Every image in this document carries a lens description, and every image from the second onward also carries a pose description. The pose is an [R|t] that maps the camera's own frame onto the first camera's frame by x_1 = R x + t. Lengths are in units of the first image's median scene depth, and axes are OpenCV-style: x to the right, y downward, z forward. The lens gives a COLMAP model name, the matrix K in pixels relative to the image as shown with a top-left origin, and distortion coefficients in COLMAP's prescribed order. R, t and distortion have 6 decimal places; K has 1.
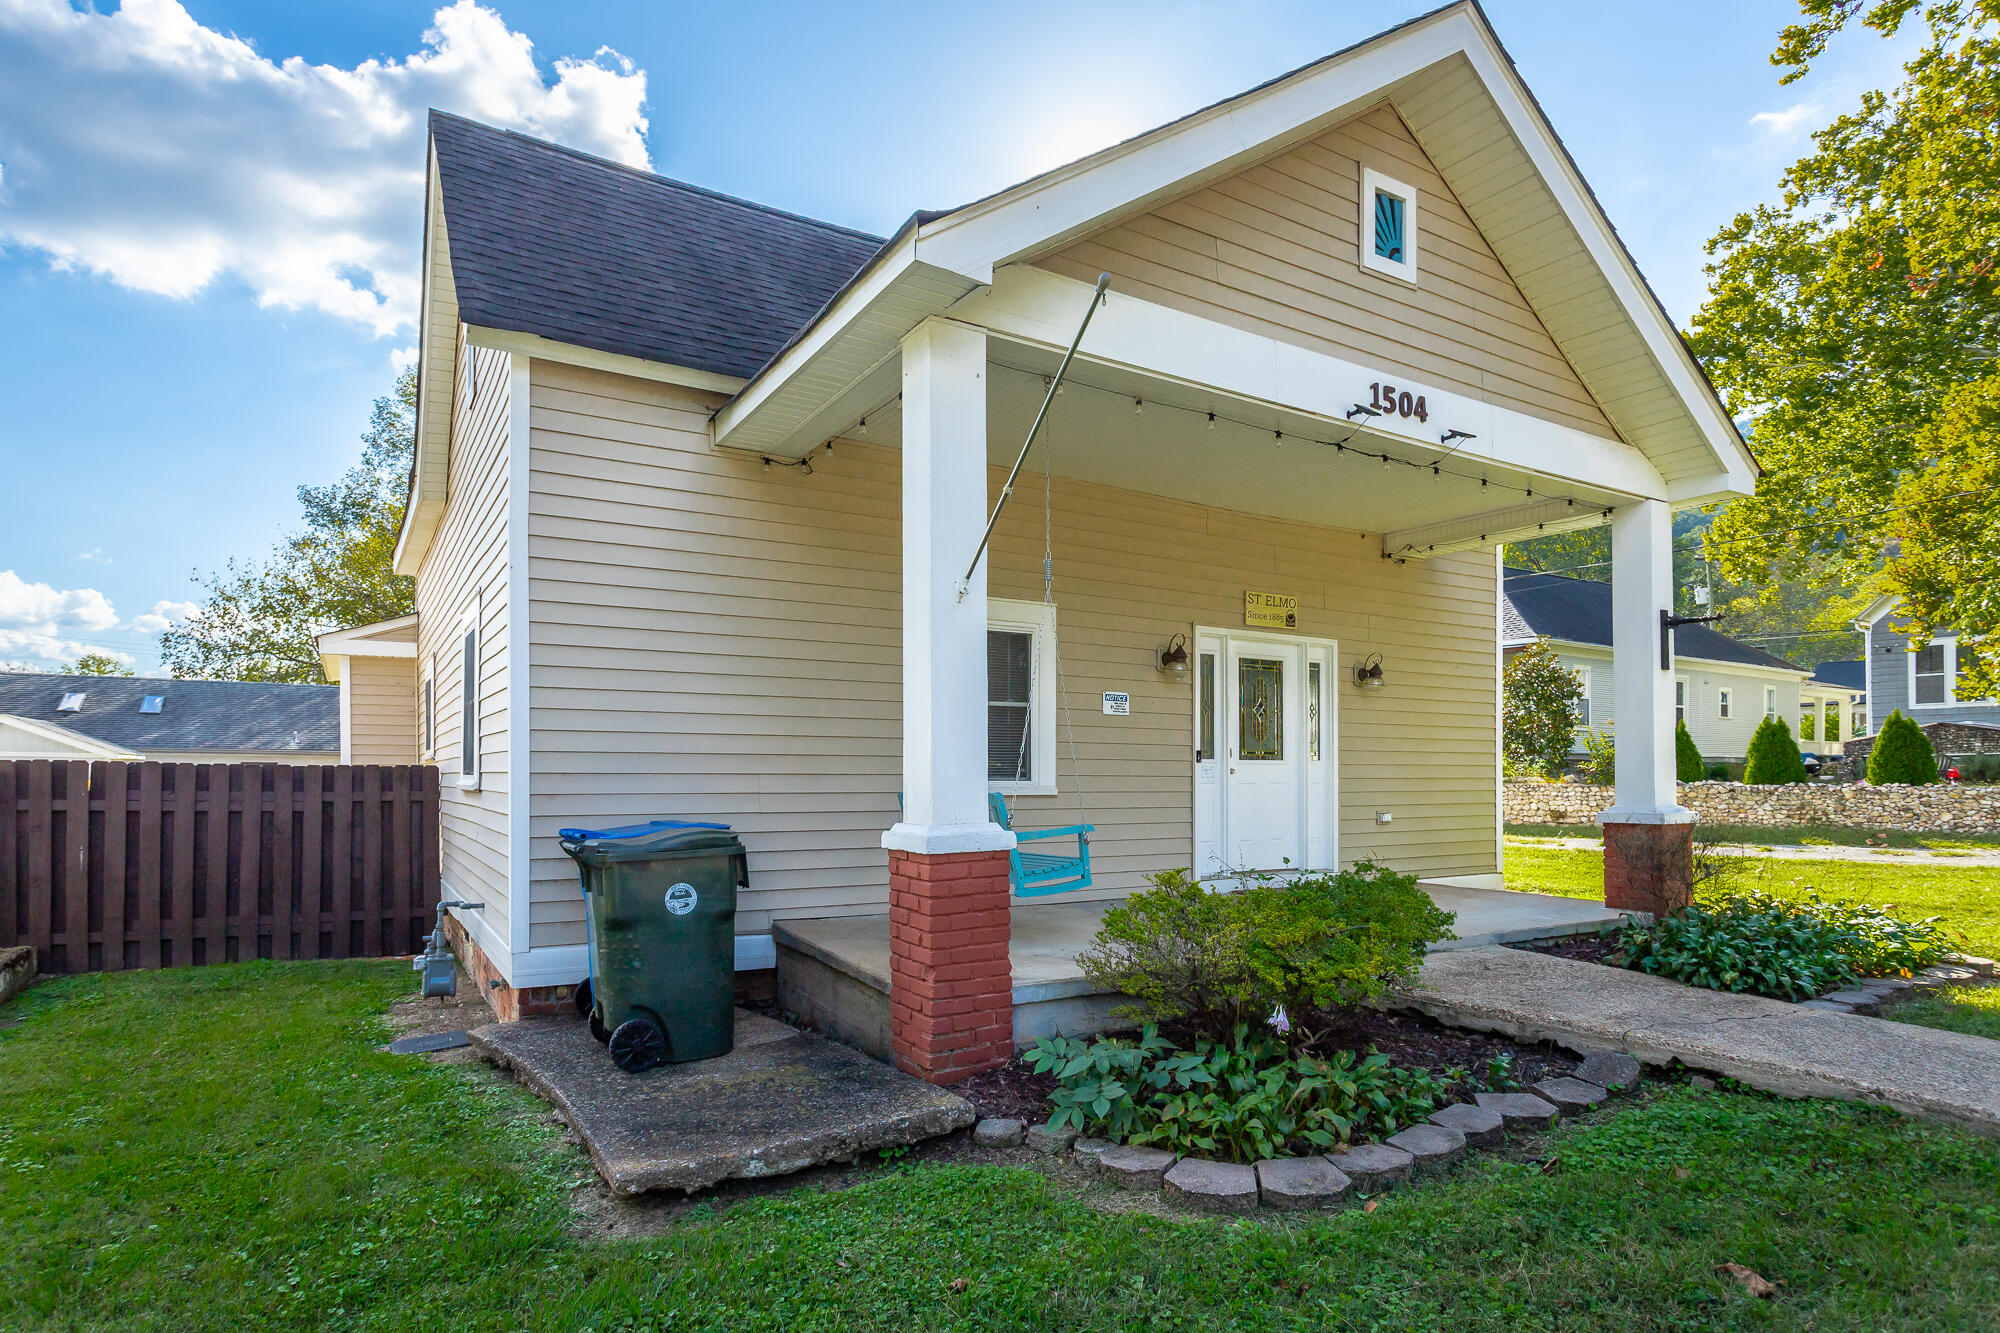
lens RADIAL K [[1052.2, 0, 1001.5], [0, 1052.2, 772.4], [0, 0, 1]] dist [-0.002375, 0.000871]
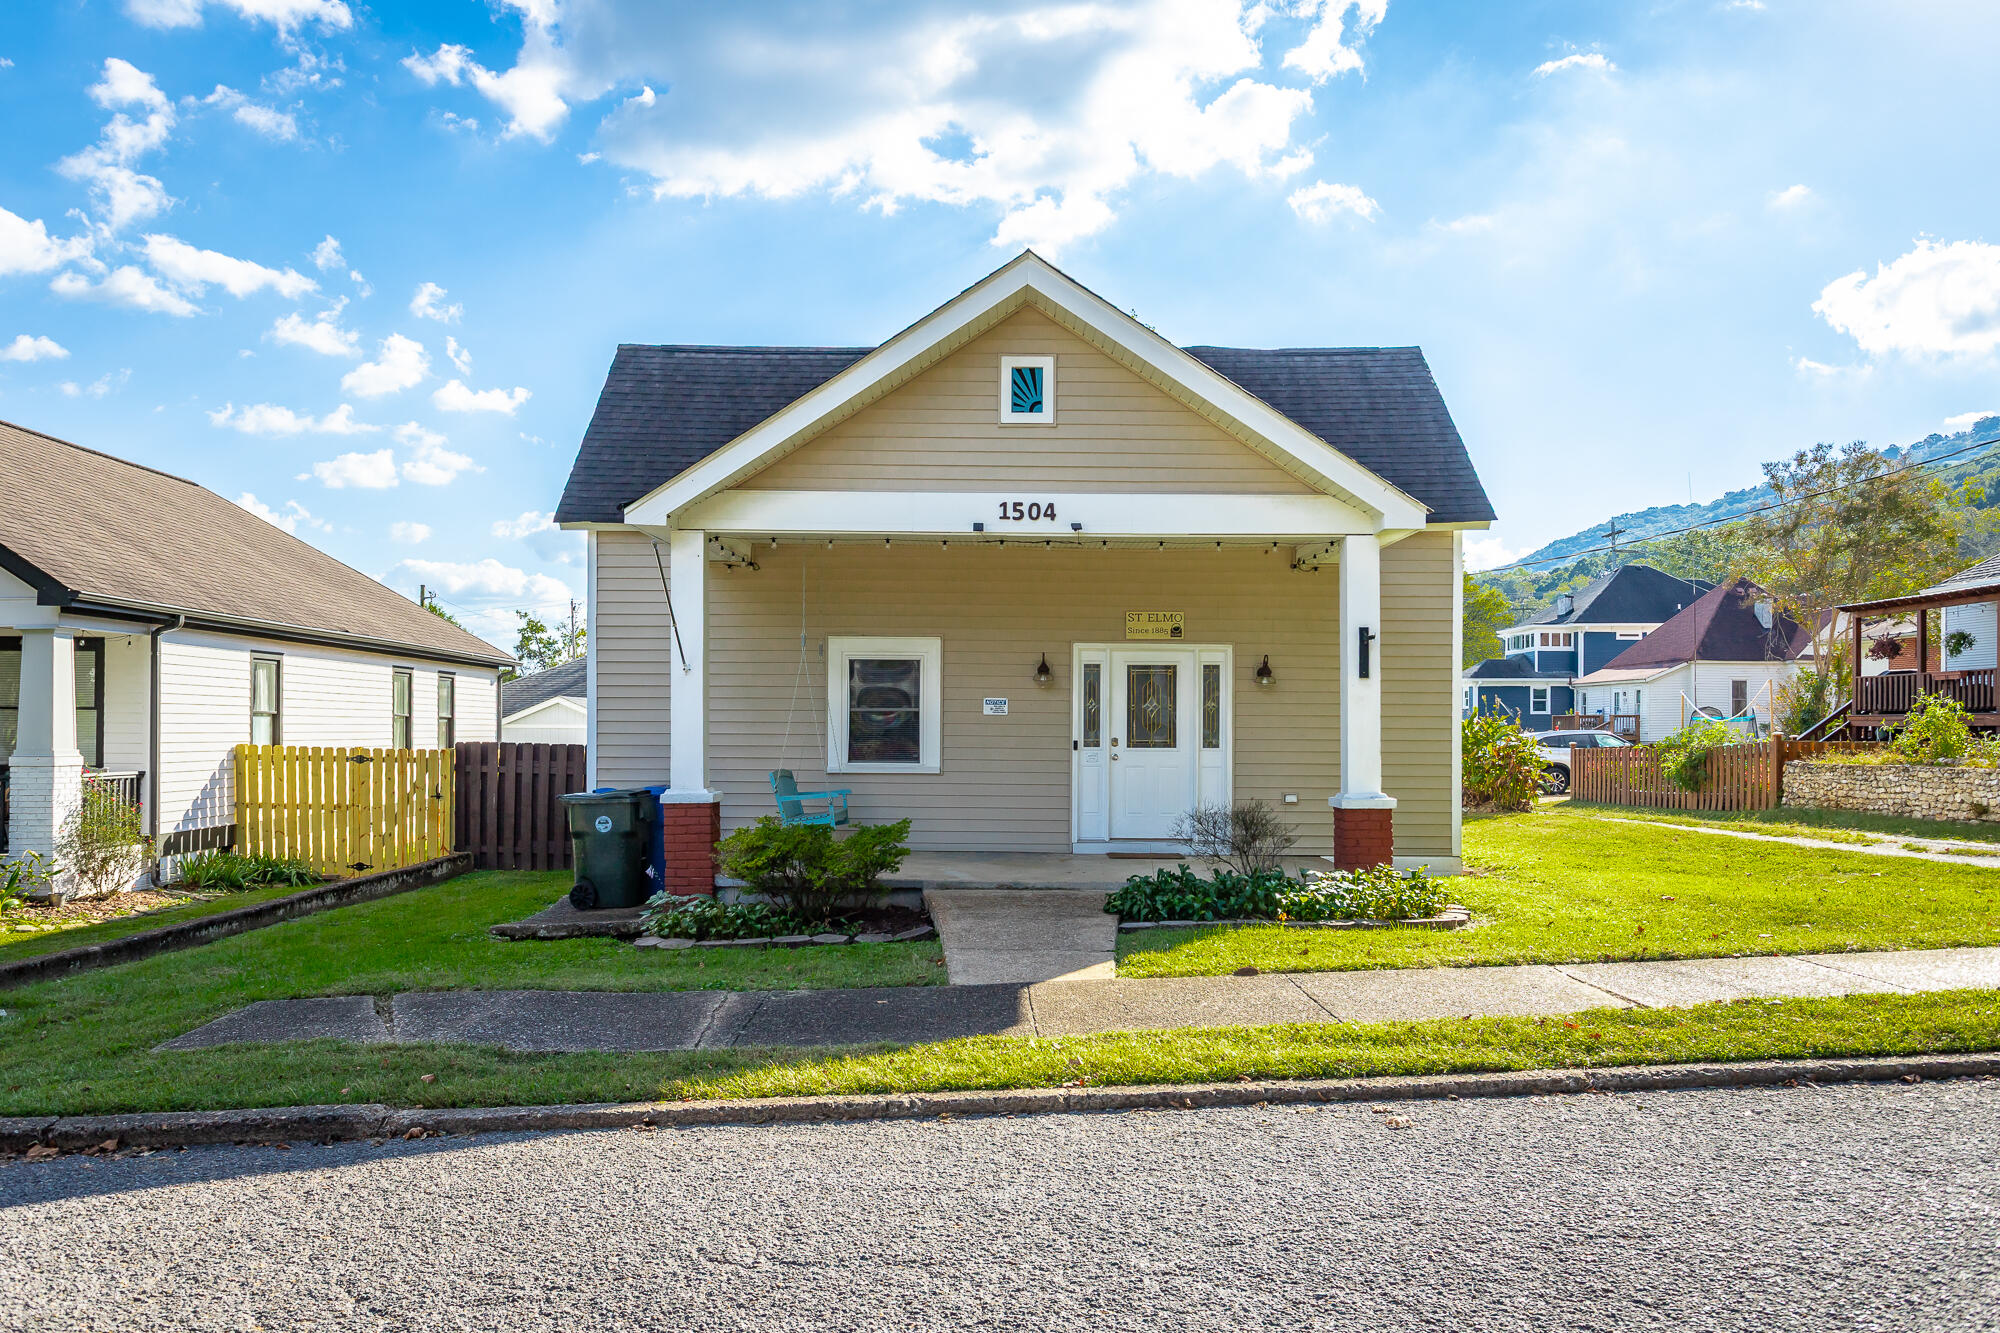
lens RADIAL K [[1417.2, 0, 1032.3], [0, 1417.2, 739.5], [0, 0, 1]] dist [0.013091, 0.001733]
pose [[0.862436, 0.005955, -0.506131, 1.070262], [-0.002578, 0.999970, 0.007372, -0.036931], [0.506159, -0.005053, 0.862425, -0.543337]]
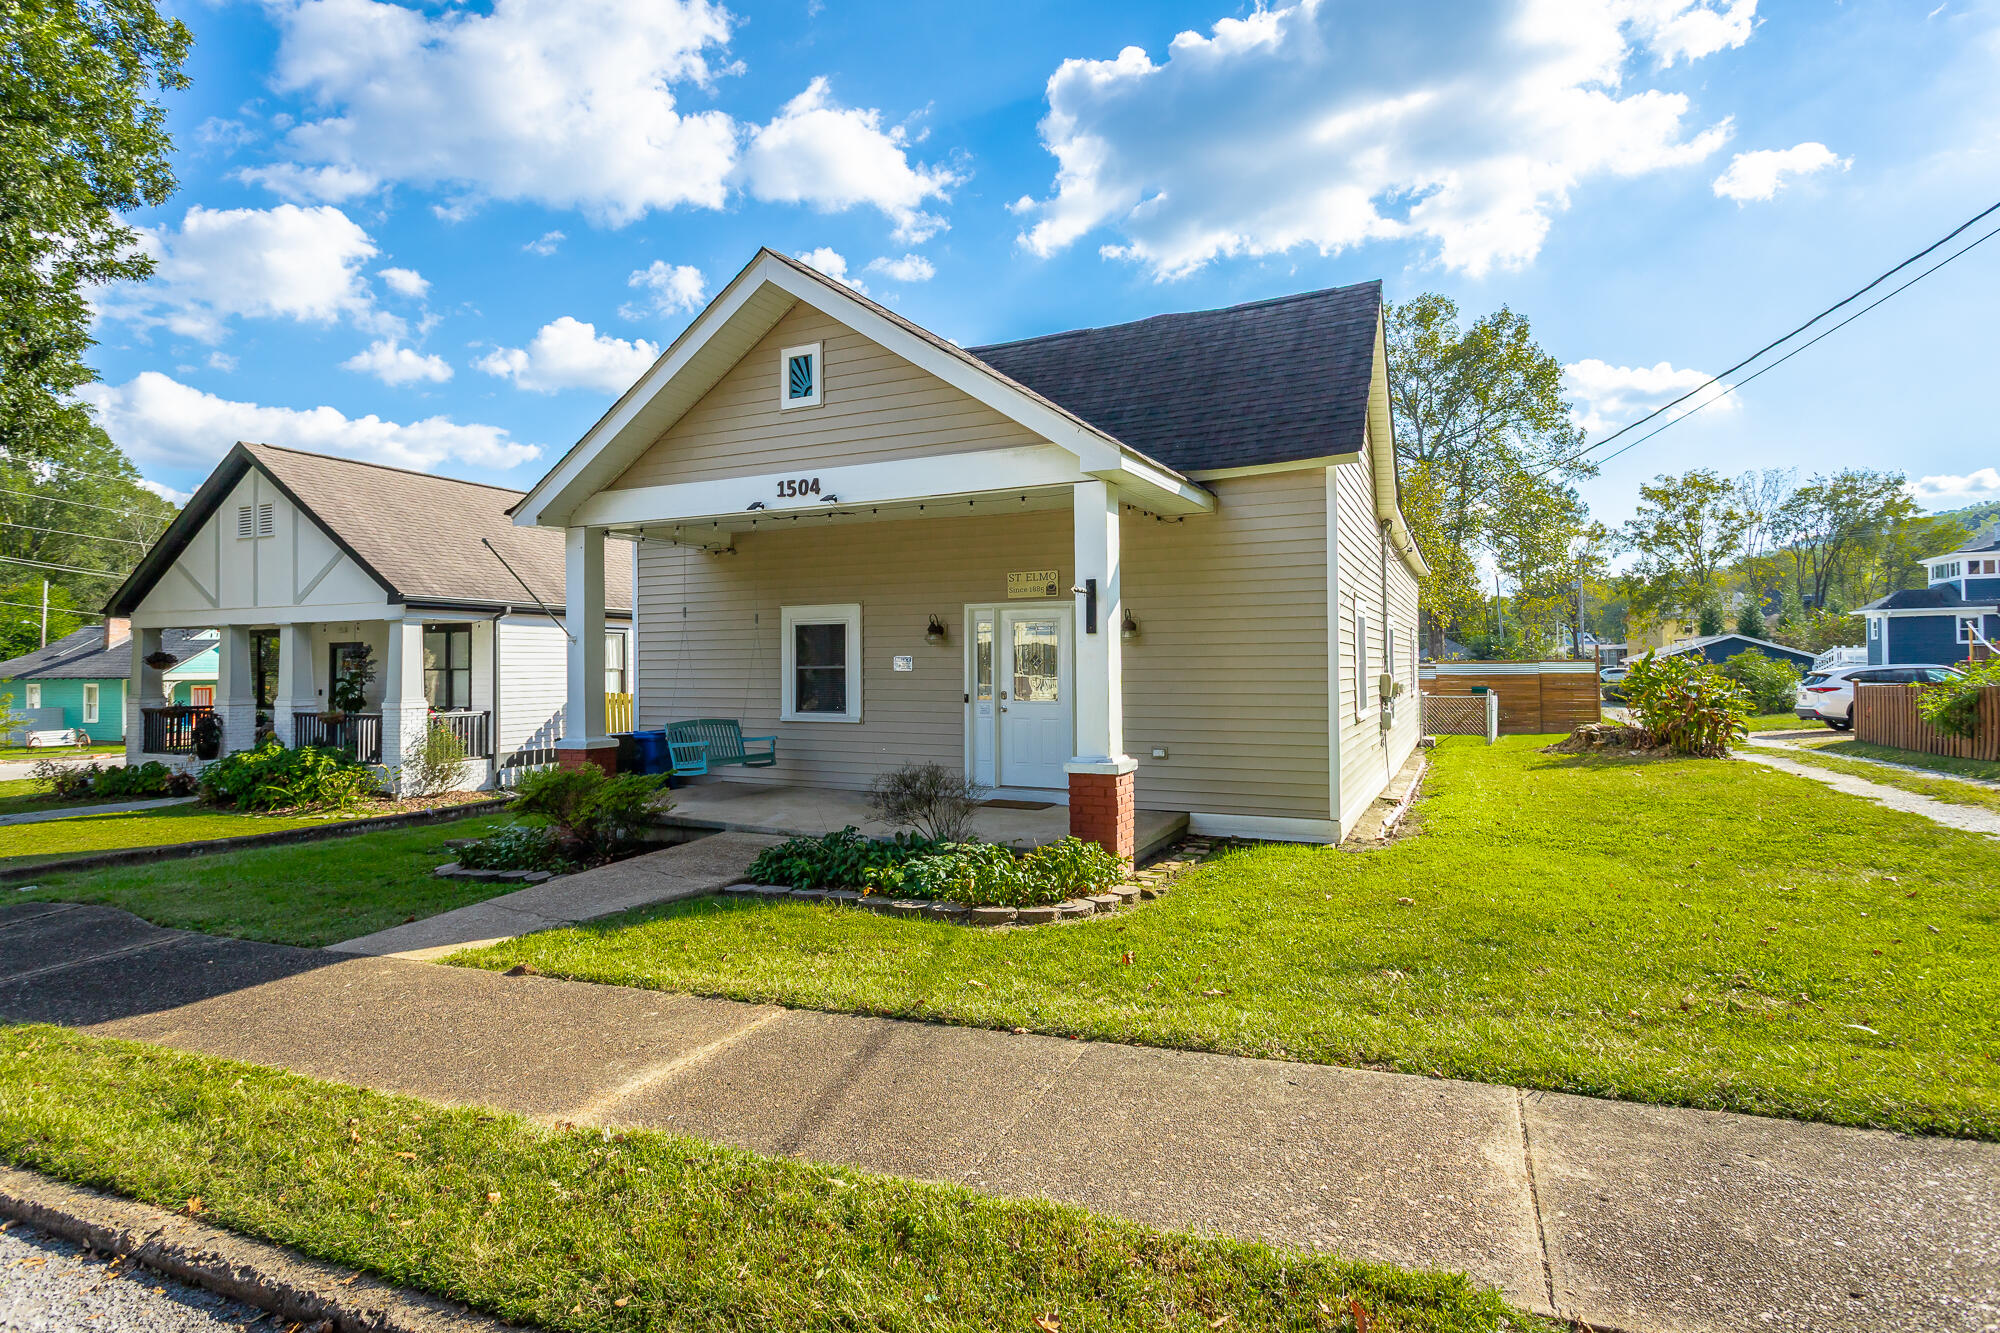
lens RADIAL K [[1052.2, 0, 1007.5], [0, 1052.2, 657.9], [0, 0, 1]] dist [-0.002375, 0.000871]
pose [[0.541306, -0.011240, -0.840750, 1.456020], [0.009194, 0.999930, -0.007449, -0.060963], [0.840775, -0.003697, 0.541372, 0.310672]]
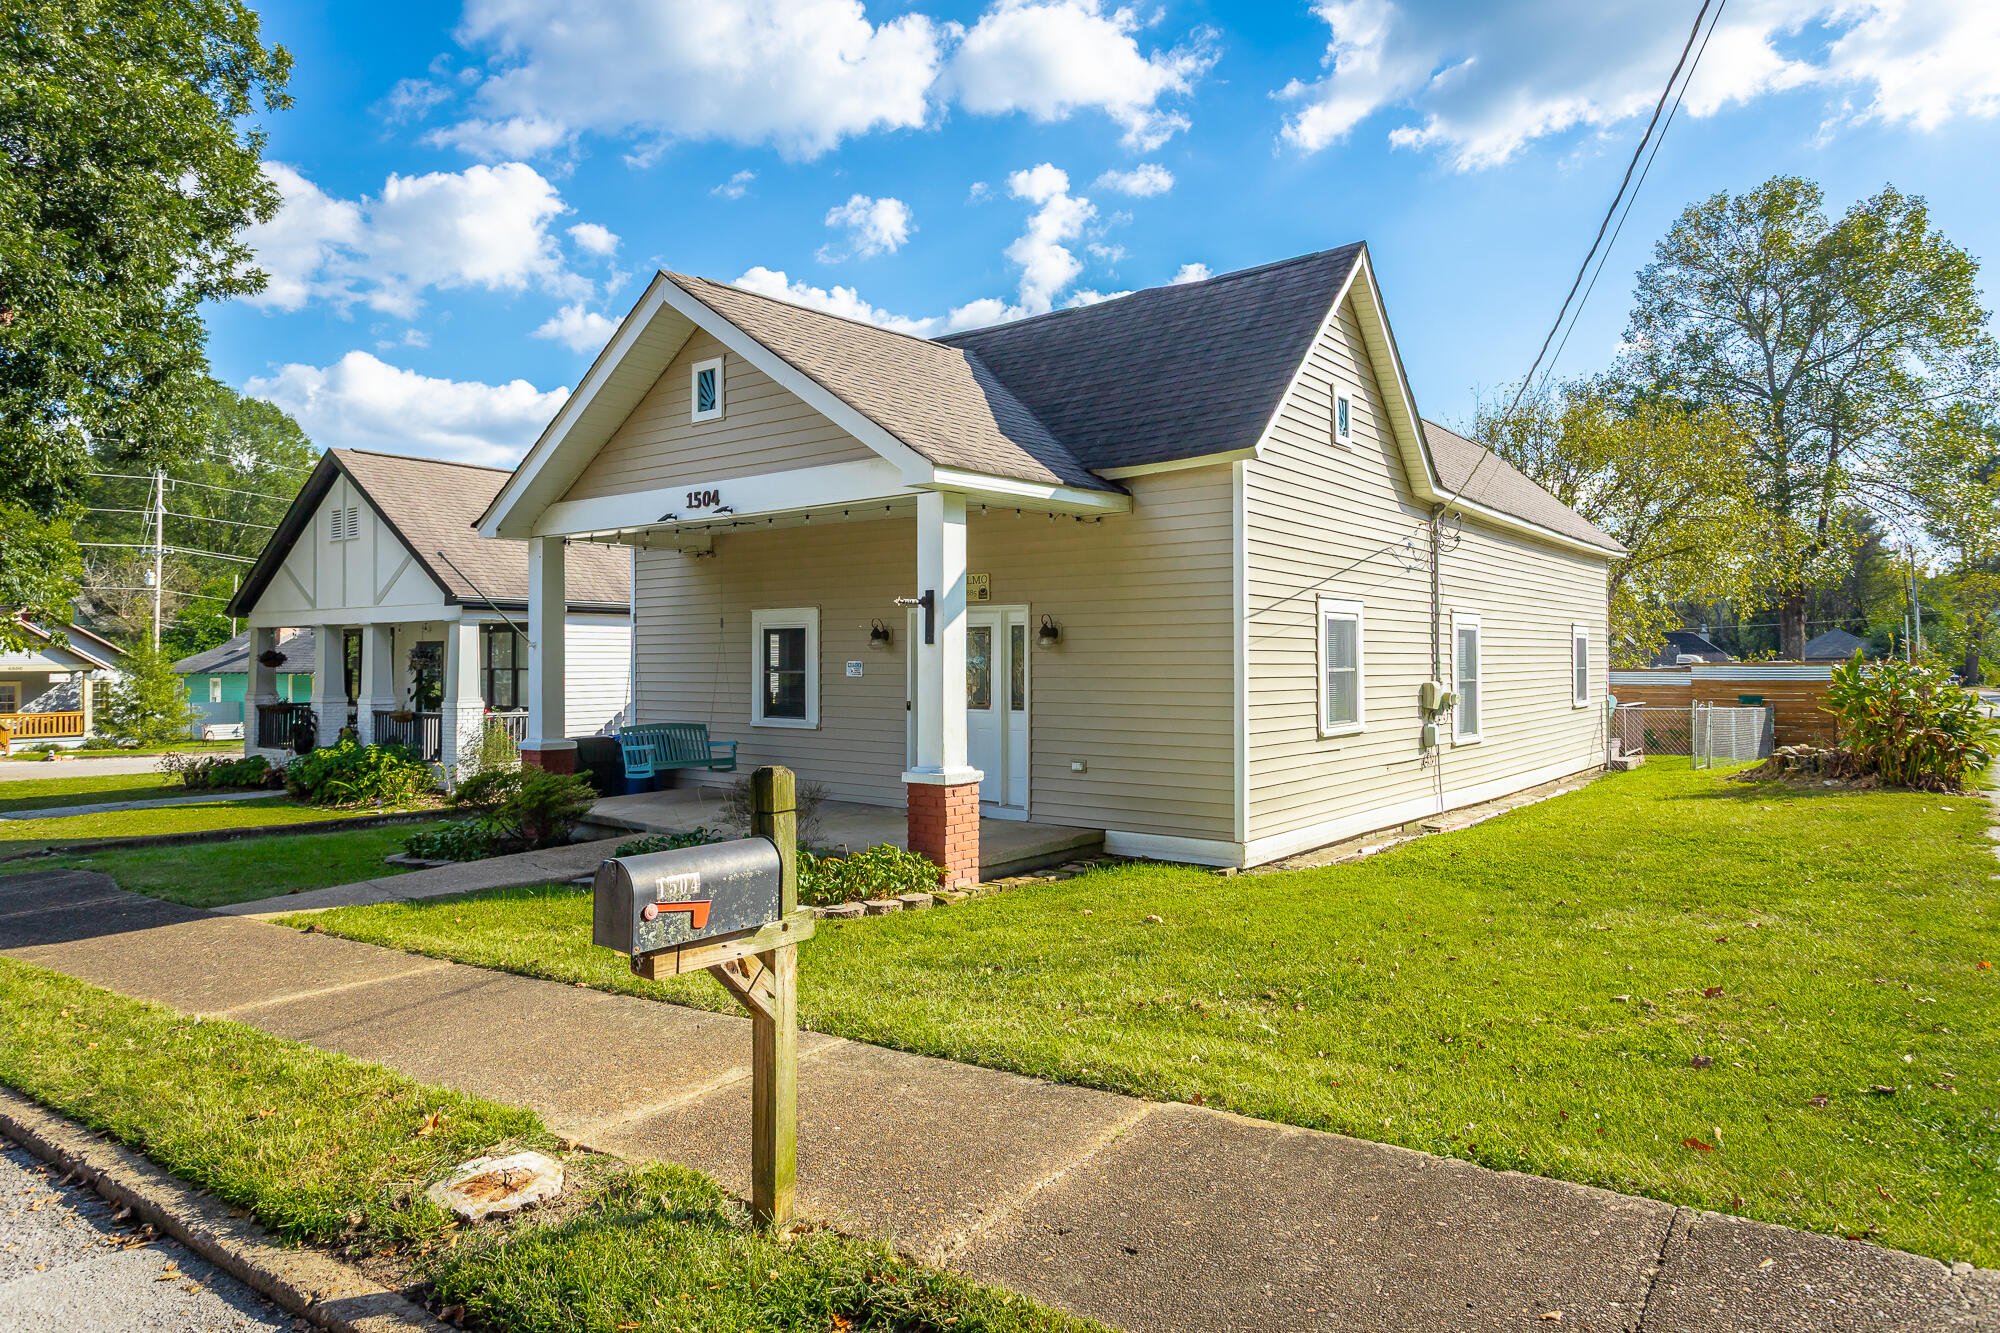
lens RADIAL K [[1279.7, 0, 997.7], [0, 1279.7, 666.4], [0, 0, 1]] dist [0.004058, -0.015781]
pose [[0.339545, 0.001355, -0.940589, 1.853807], [0.004730, 0.999984, 0.003148, -0.074450], [0.940578, -0.005518, 0.339533, 0.582182]]
